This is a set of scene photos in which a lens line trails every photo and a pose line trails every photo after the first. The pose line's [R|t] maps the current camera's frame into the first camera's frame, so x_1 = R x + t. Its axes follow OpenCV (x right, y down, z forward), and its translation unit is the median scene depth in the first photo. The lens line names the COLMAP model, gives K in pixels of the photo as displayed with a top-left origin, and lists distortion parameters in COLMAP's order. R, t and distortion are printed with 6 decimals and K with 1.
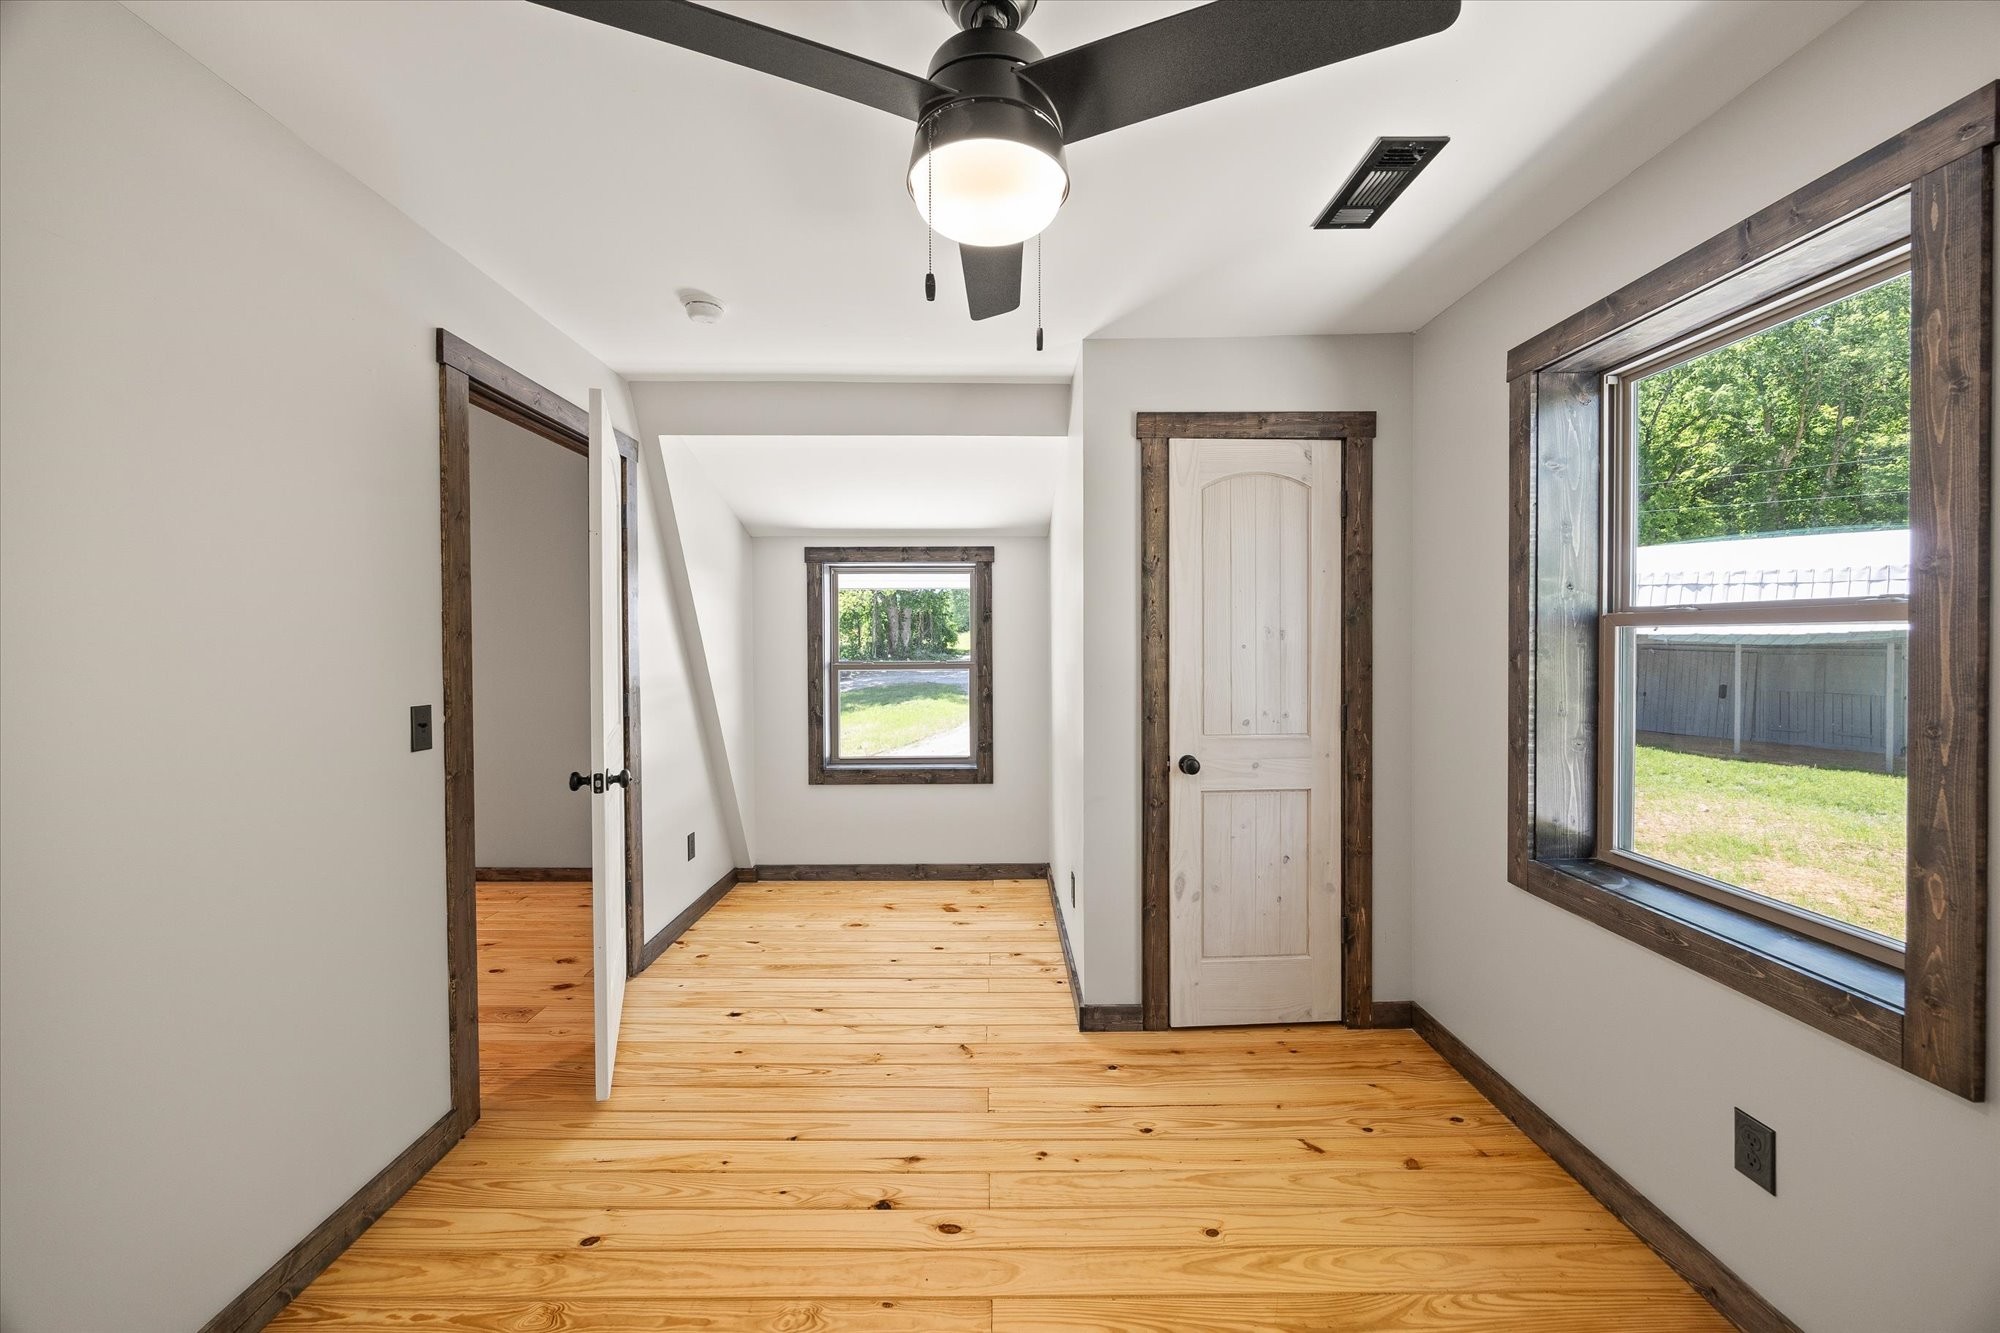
lens RADIAL K [[771.5, 0, 1005.6], [0, 771.5, 644.8], [0, 0, 1]] dist [-0.002126, -0.000307]
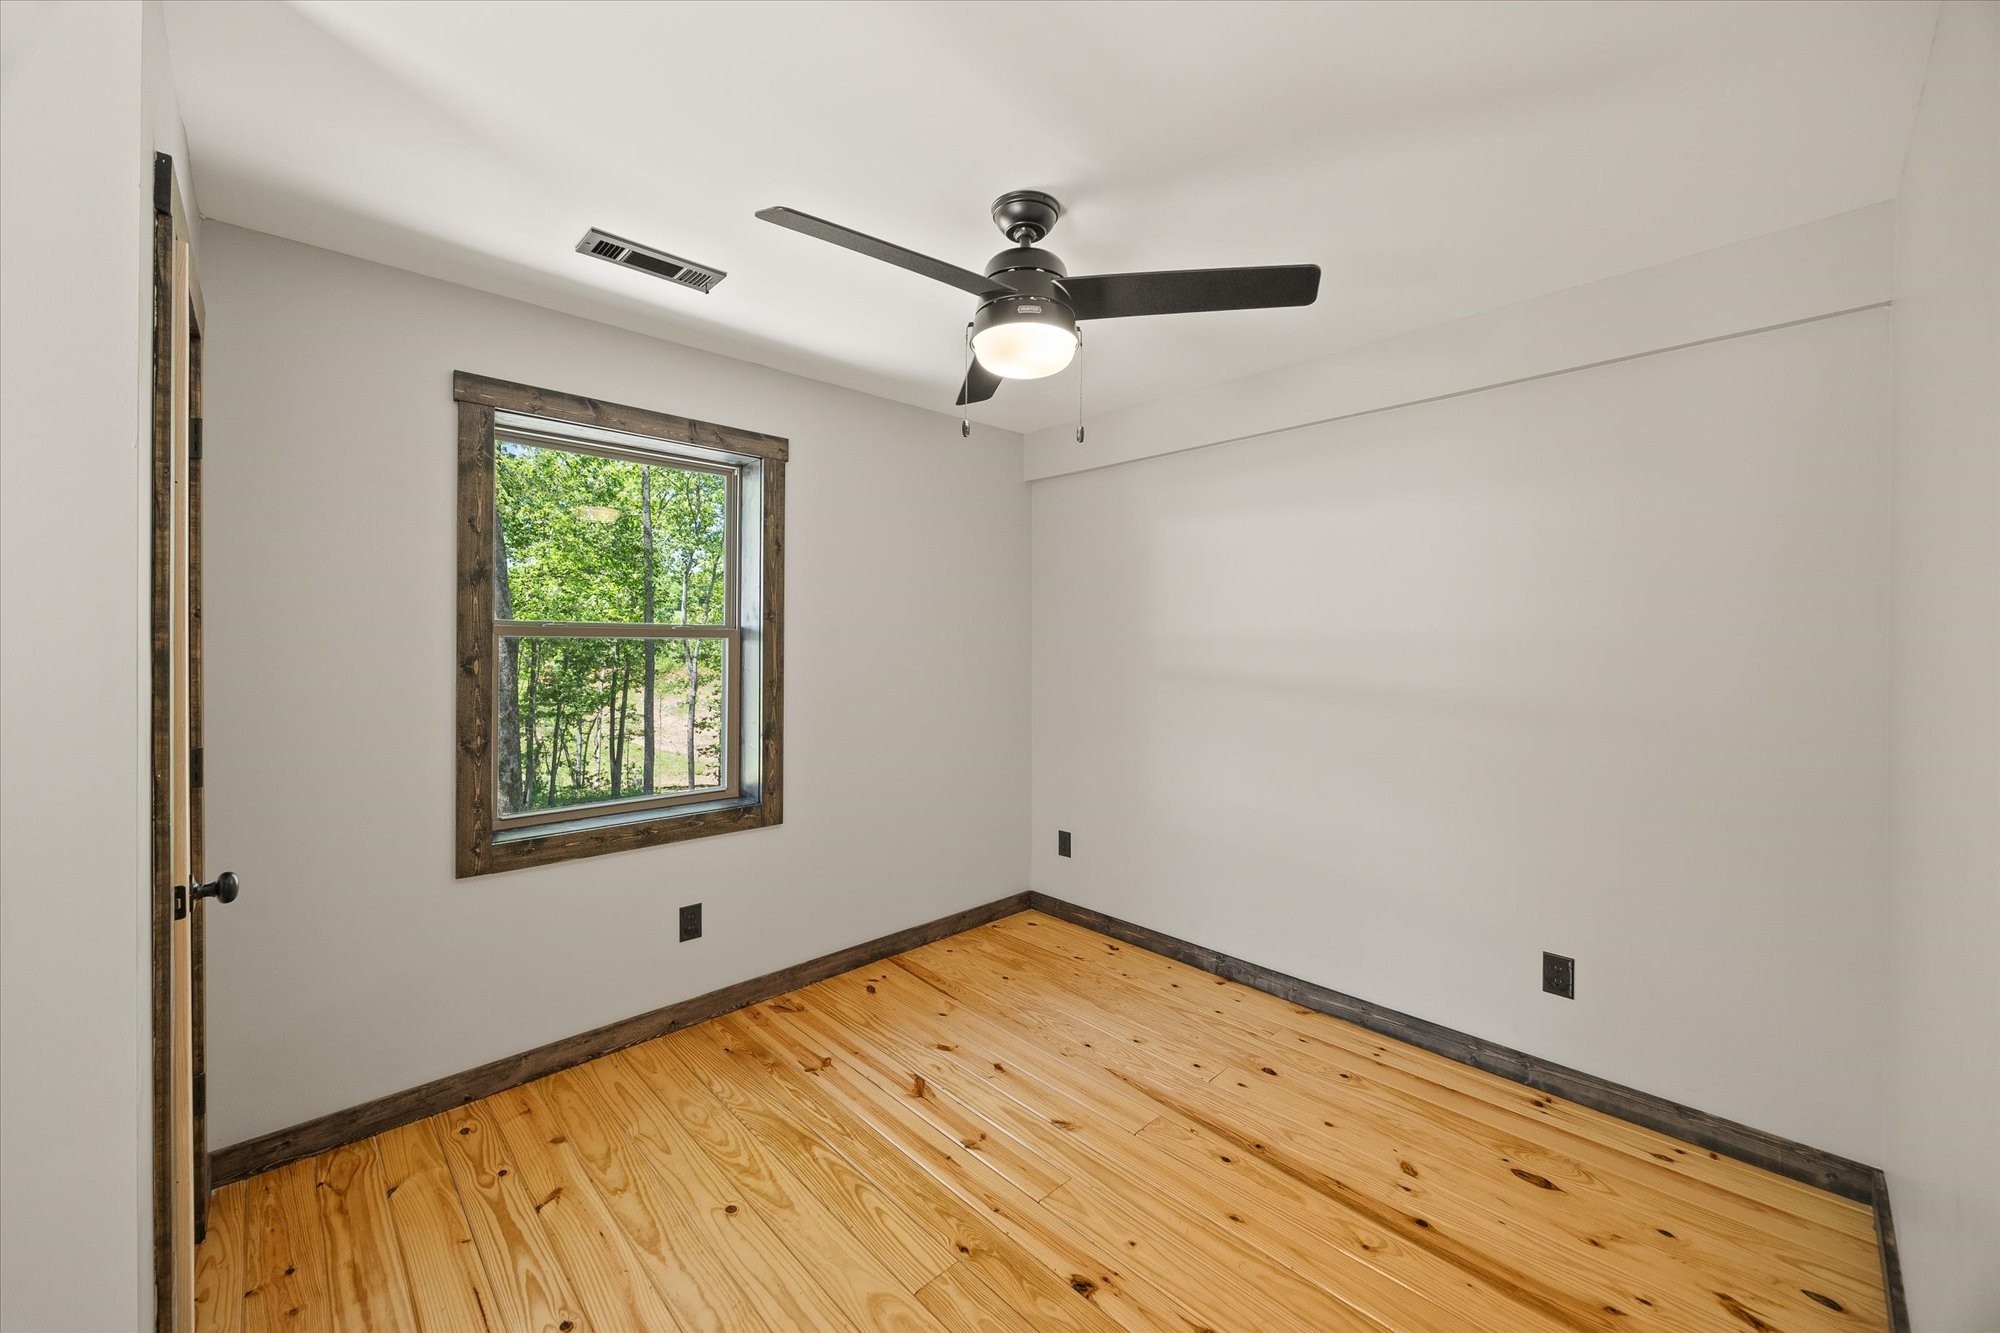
lens RADIAL K [[771.5, 0, 1005.6], [0, 771.5, 644.8], [0, 0, 1]] dist [-0.002126, -0.000307]
pose [[-0.683405, 0.005986, 0.730015, -0.692200], [0.009086, 0.999959, 0.000306, -0.002896], [-0.729983, 0.006842, -0.683431, 1.312668]]
